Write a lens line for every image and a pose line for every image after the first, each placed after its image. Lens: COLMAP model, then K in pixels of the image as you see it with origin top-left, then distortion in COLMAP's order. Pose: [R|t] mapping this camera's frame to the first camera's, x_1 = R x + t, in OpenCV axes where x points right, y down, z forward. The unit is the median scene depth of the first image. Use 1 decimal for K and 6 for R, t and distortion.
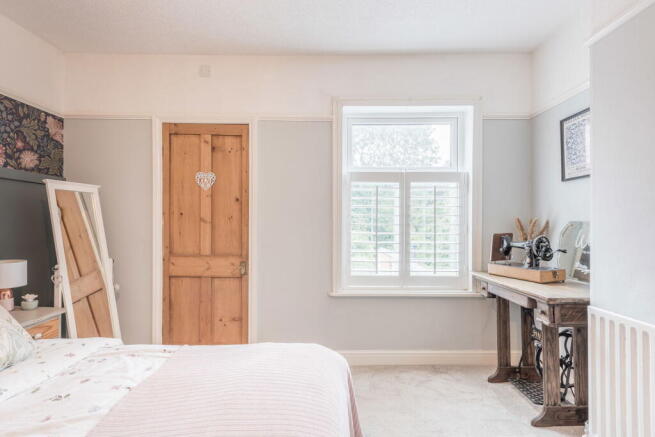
lens RADIAL K [[339.6, 0, 332.1], [0, 339.6, 222.4], [0, 0, 1]] dist [0.005805, 0.000289]
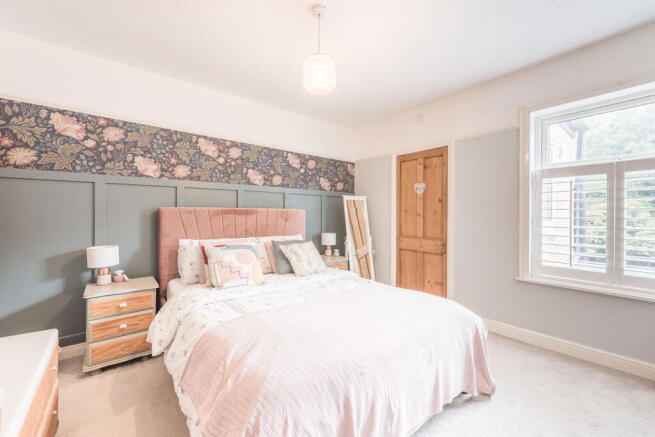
lens RADIAL K [[271.8, 0, 328.2], [0, 271.8, 217.1], [0, 0, 1]] dist [-0.006567, -0.000488]
pose [[0.614679, 0.003590, -0.788769, 0.342705], [-0.001664, 0.999993, 0.003256, 0.001440], [0.788775, -0.000689, 0.614681, -0.077754]]
